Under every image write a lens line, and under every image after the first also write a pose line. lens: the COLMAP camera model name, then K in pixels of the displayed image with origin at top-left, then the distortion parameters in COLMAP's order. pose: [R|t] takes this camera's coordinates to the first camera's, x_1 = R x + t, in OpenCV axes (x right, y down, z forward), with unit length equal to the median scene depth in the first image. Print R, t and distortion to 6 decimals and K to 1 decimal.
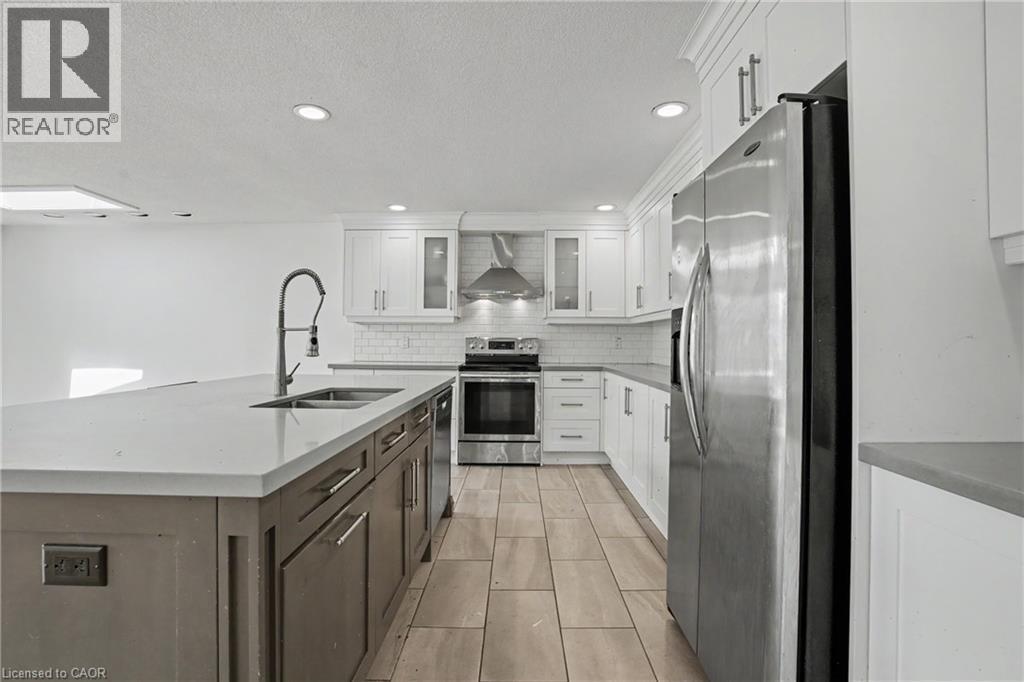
lens RADIAL K [[470.0, 0, 510.9], [0, 470.0, 345.6], [0, 0, 1]] dist [-0.002767, -0.000164]
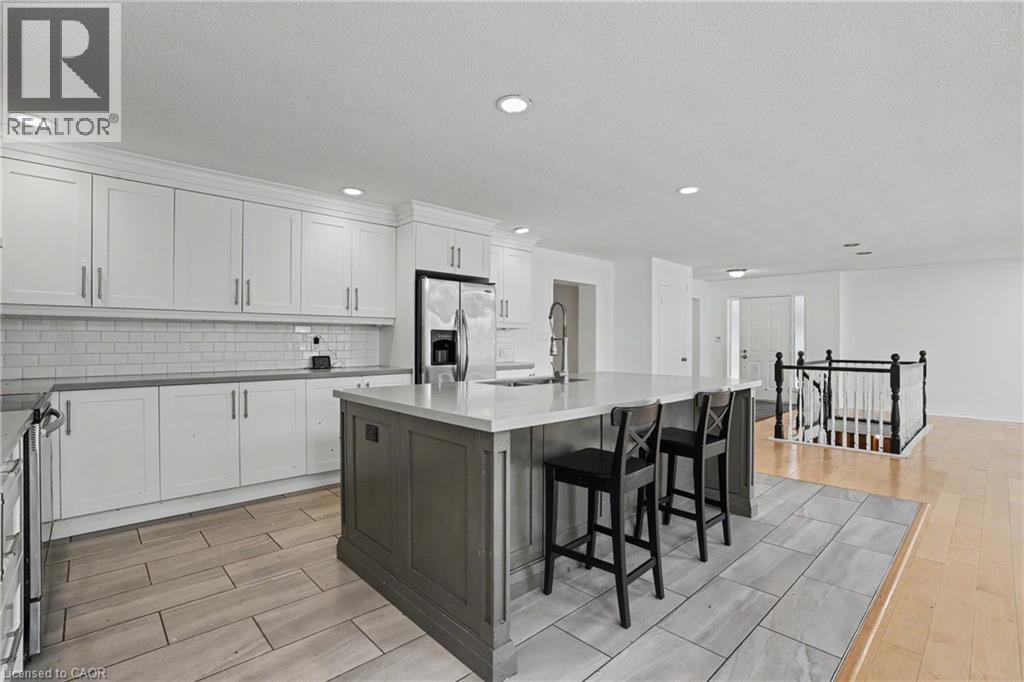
lens RADIAL K [[470.0, 0, 512.6], [0, 470.0, 344.1], [0, 0, 1]] dist [-0.002767, -0.000164]
pose [[-0.689480, -0.008402, 0.724256, -0.805543], [-0.008661, 0.999957, 0.003355, -0.030079], [-0.724253, -0.003960, -0.689523, 1.136533]]
